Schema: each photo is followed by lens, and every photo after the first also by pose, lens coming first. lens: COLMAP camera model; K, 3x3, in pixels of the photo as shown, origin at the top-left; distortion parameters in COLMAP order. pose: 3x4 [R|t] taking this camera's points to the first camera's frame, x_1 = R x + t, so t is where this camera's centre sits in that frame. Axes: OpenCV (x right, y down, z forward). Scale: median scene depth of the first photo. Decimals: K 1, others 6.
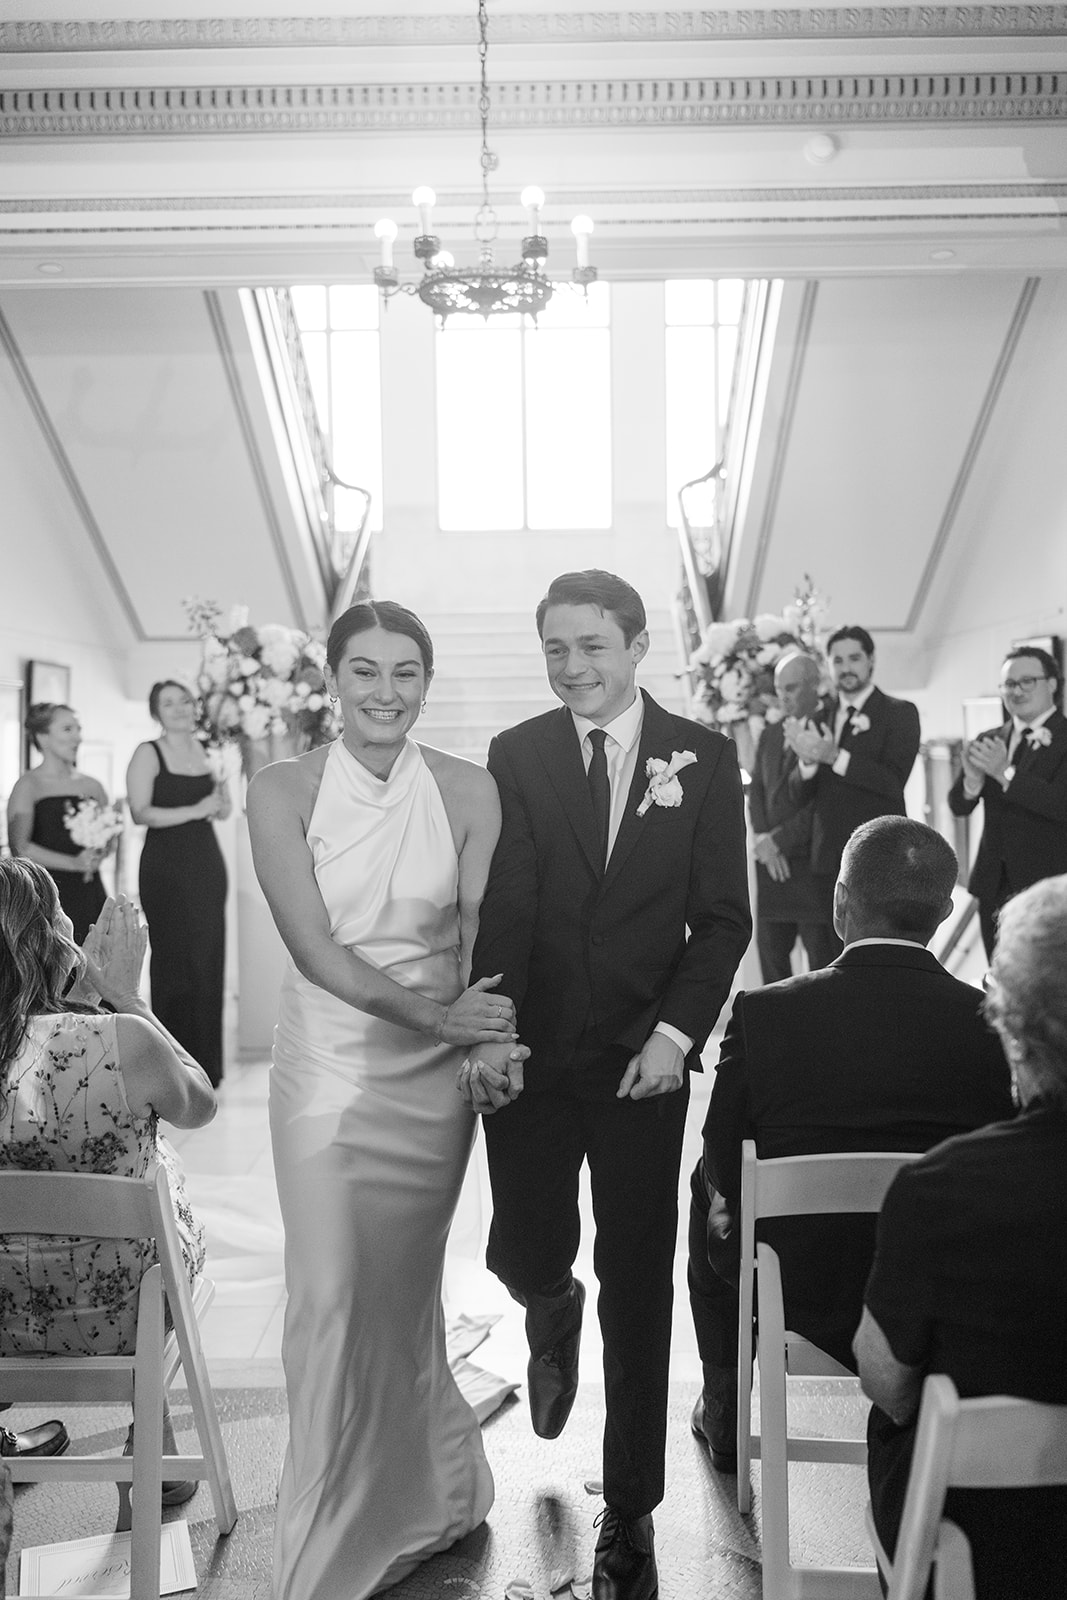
lens RADIAL K [[1621.0, 0, 533.5], [0, 1621.0, 800.0], [0, 0, 1]] dist [-0.002186, -0.000141]
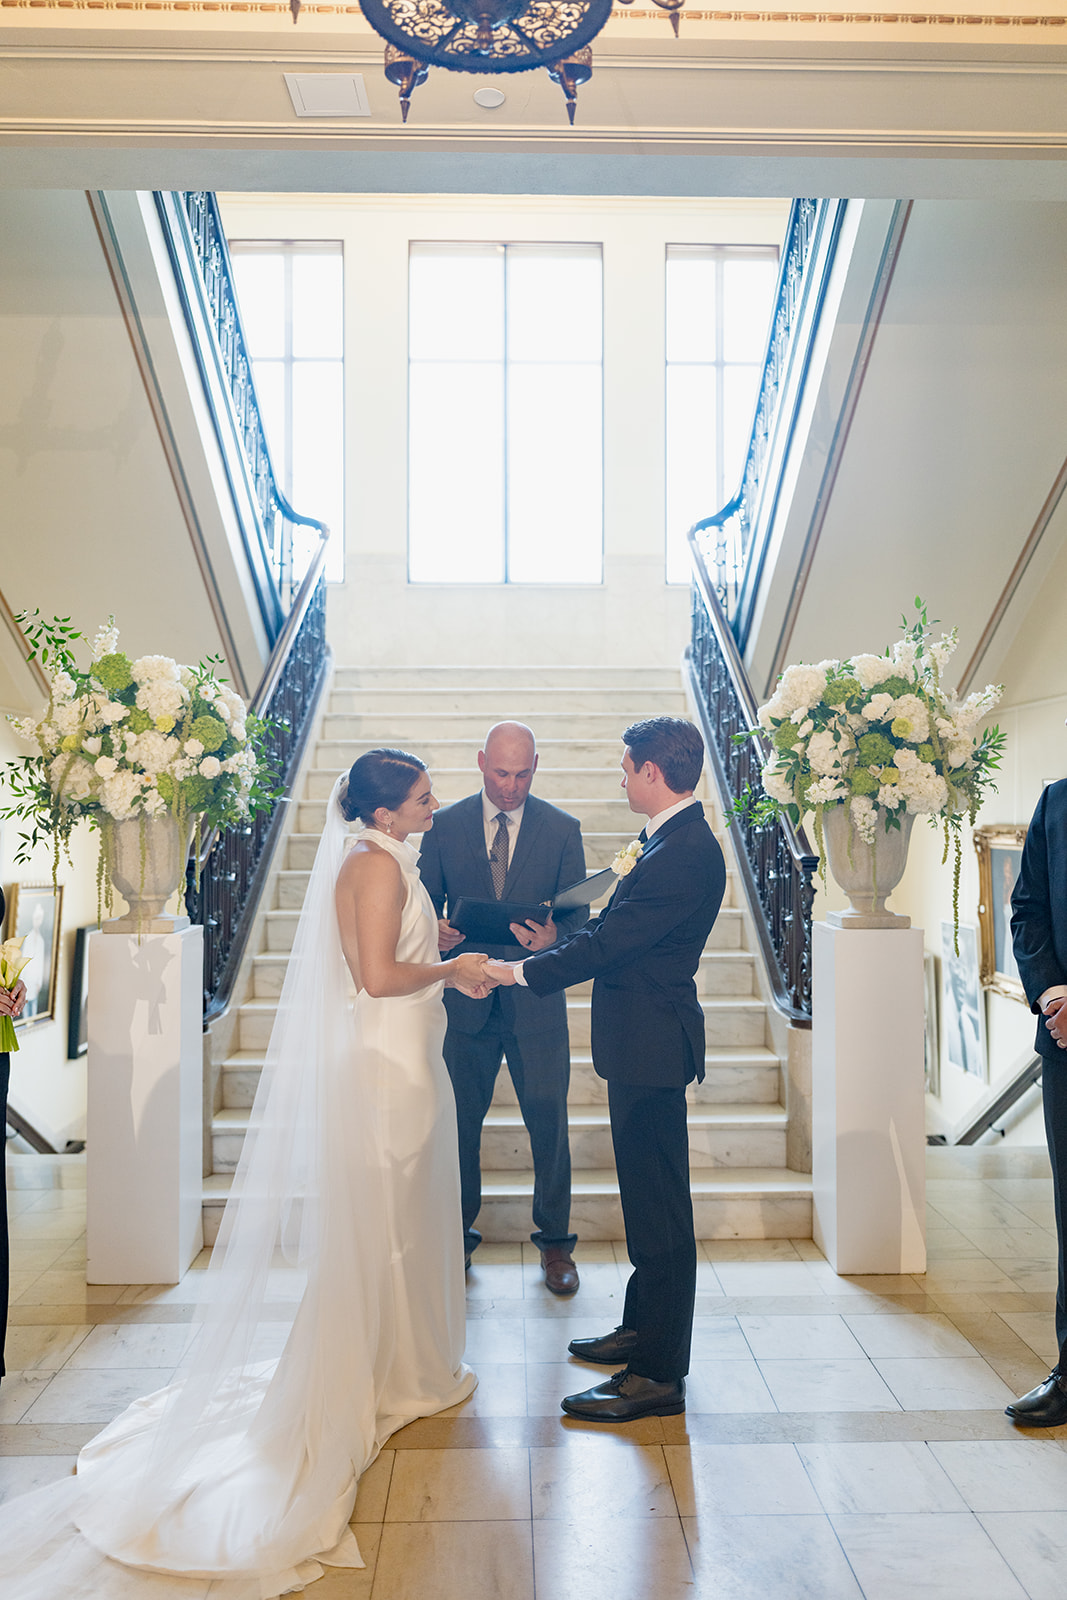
lens RADIAL K [[1621.0, 0, 533.5], [0, 1621.0, 800.0], [0, 0, 1]] dist [-0.002186, -0.000141]
pose [[0.999740, 0.013838, 0.018146, -0.012231], [-0.012962, 0.998786, -0.047528, -0.016105], [-0.018781, 0.047280, 0.998705, 0.319881]]
